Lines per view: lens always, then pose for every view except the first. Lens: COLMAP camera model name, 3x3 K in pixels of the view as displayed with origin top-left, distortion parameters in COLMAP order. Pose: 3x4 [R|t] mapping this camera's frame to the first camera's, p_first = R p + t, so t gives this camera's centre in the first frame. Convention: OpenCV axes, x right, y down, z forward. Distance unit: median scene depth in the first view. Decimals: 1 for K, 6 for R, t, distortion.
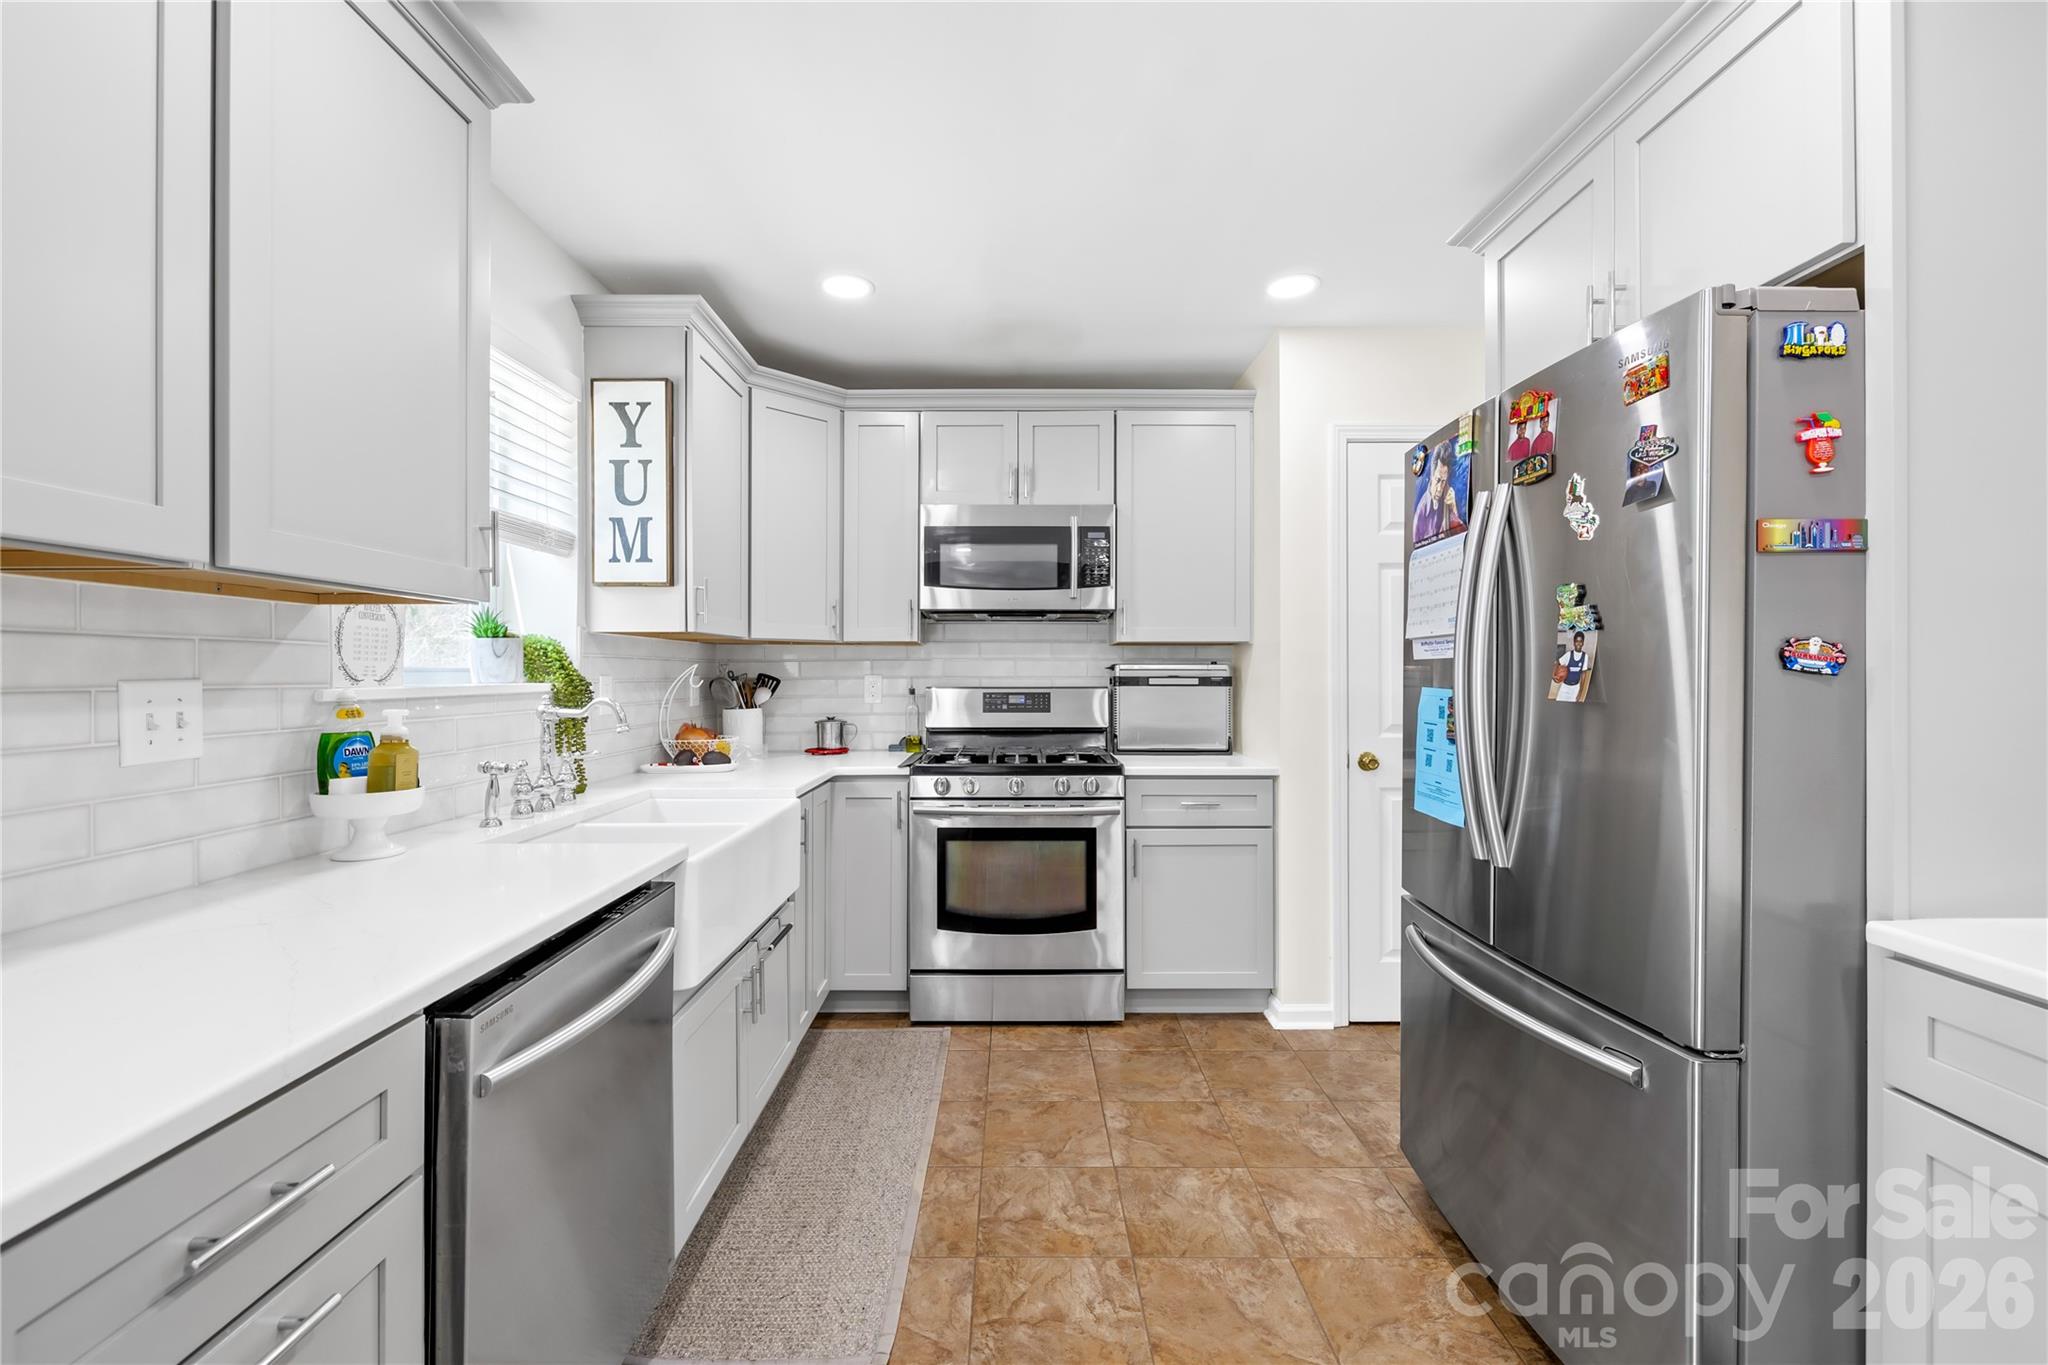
lens RADIAL K [[894.1, 0, 1054.7], [0, 894.1, 736.2], [0, 0, 1]] dist [-0.000958, 0.000009]
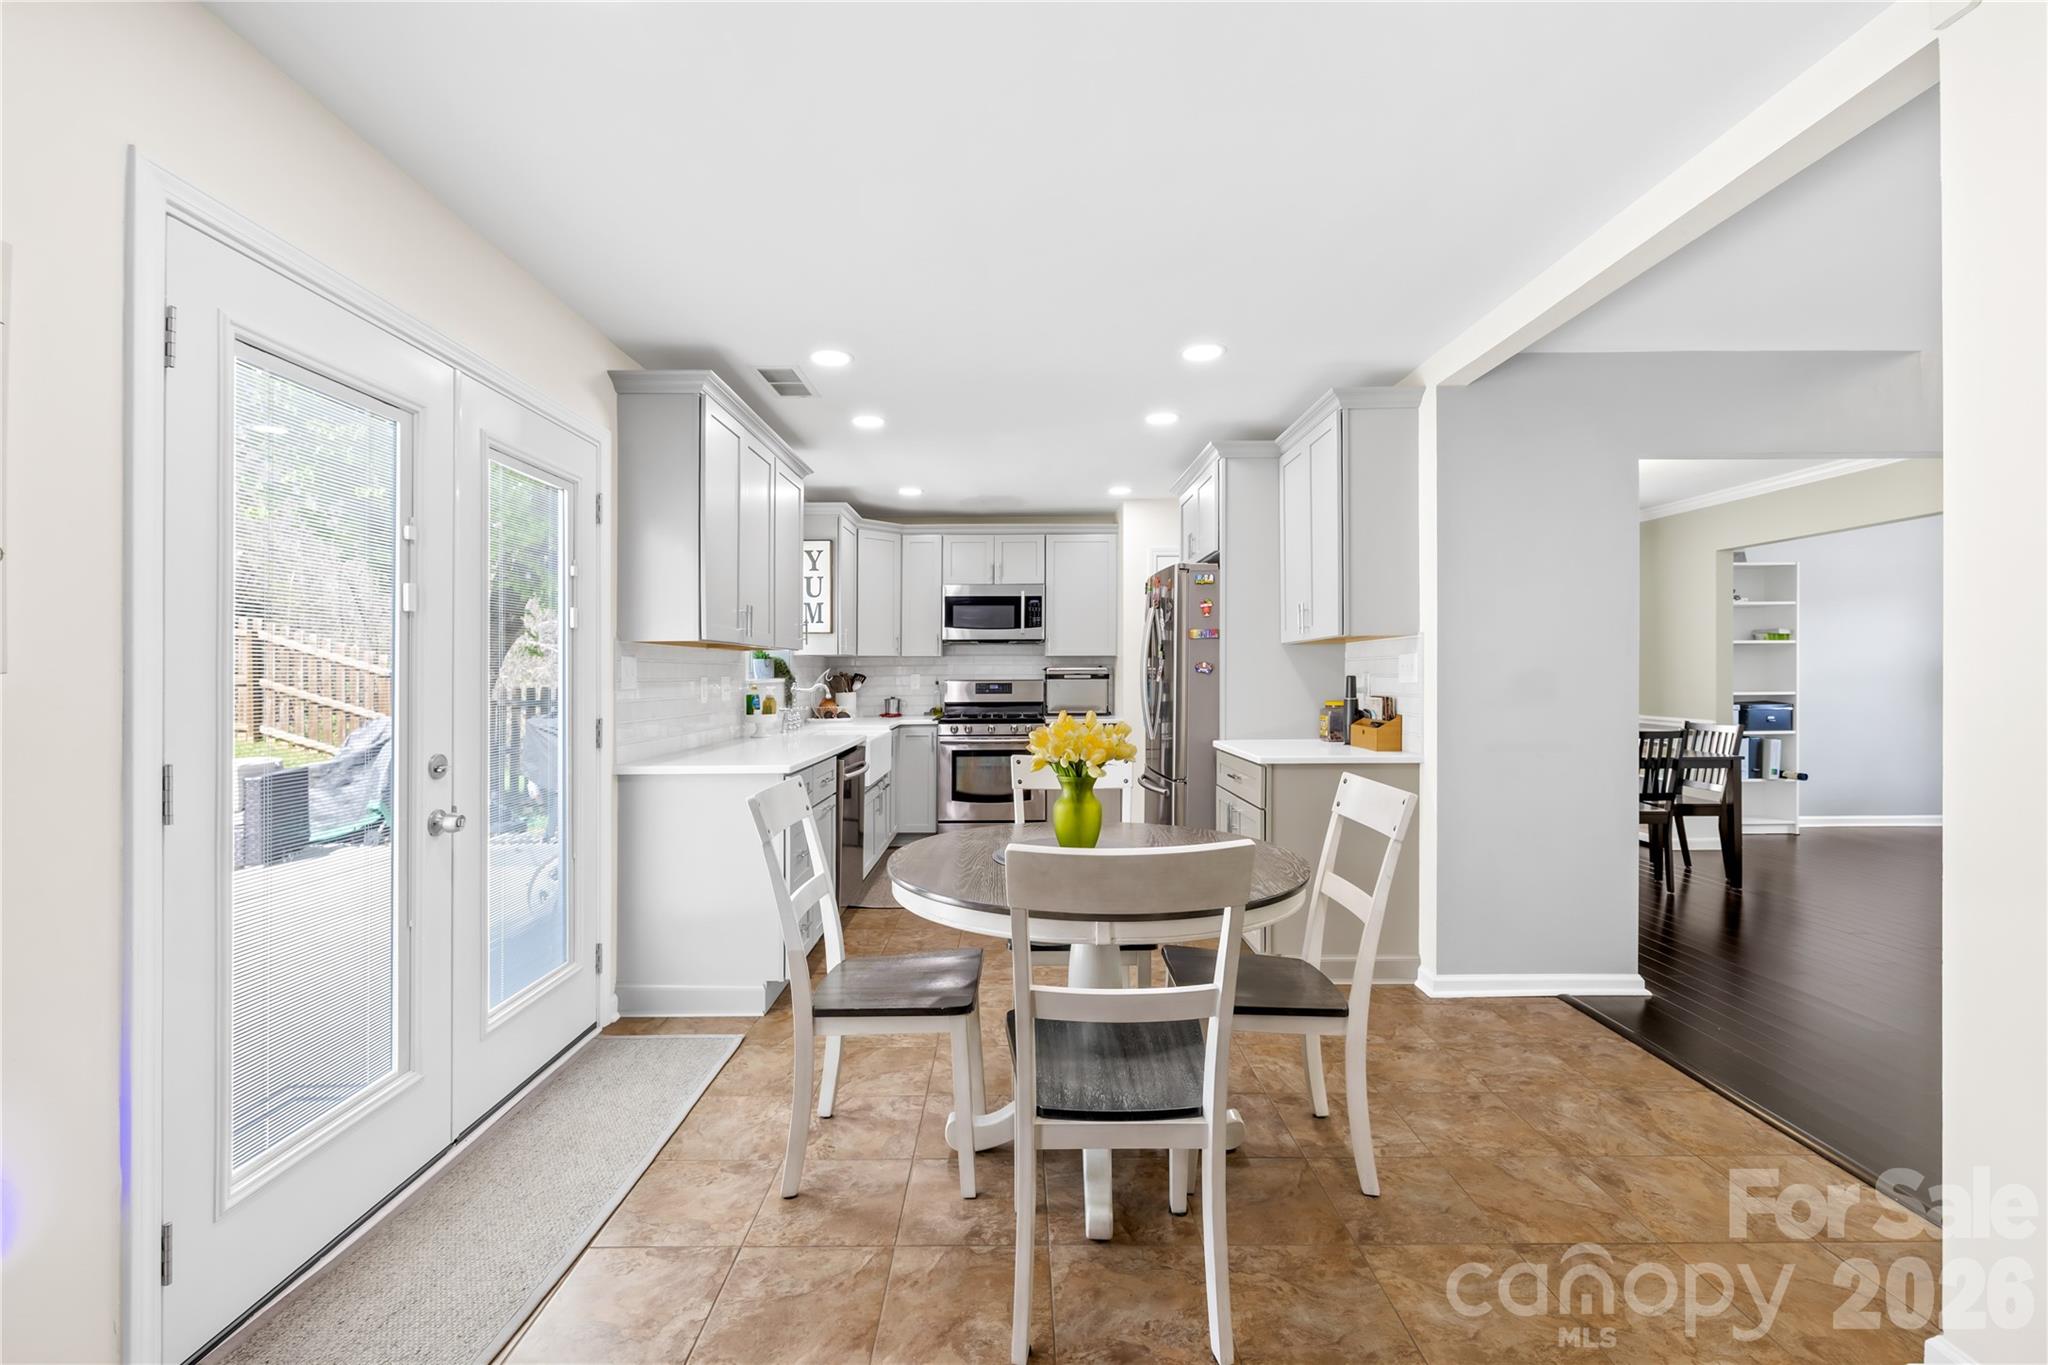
lens RADIAL K [[894.1, 0, 1017.4], [0, 894.1, 683.8], [0, 0, 1]] dist [-0.000958, 0.000009]
pose [[0.999243, -0.003407, -0.038741, 0.084115], [0.001209, 0.998396, -0.056604, 0.060874], [0.038871, 0.056515, 0.997645, -0.897030]]
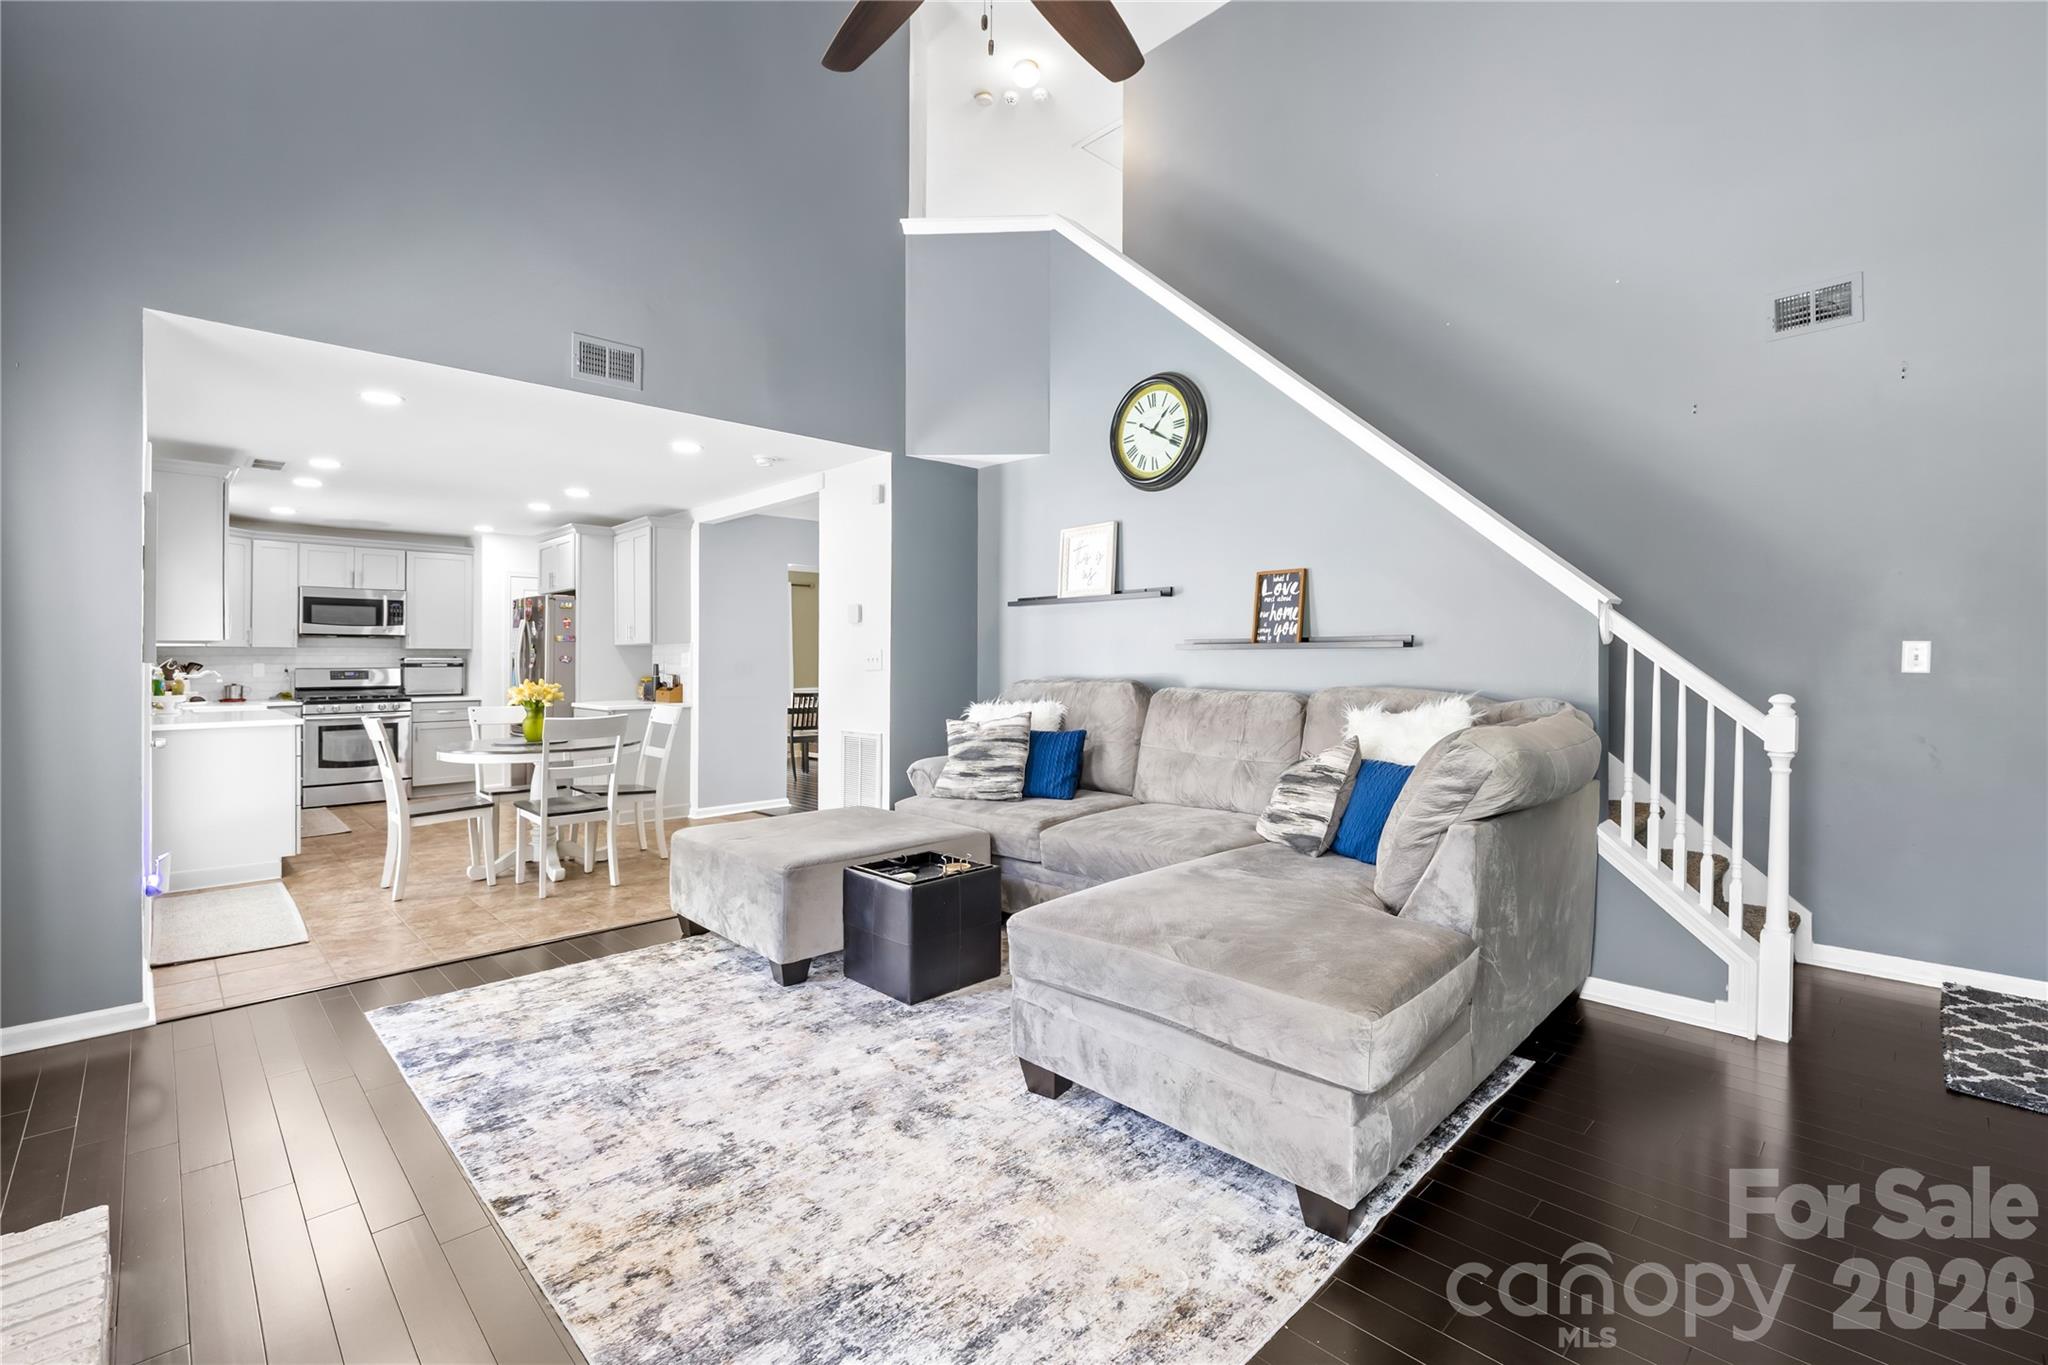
lens RADIAL K [[894.1, 0, 1035.8], [0, 894.1, 638.1], [0, 0, 1]] dist [-0.000958, 0.000009]
pose [[0.748473, 0.015824, 0.662976, -0.254050], [0.046736, 0.995971, -0.076535, 0.127141], [-0.661516, 0.088269, 0.744718, -1.884408]]
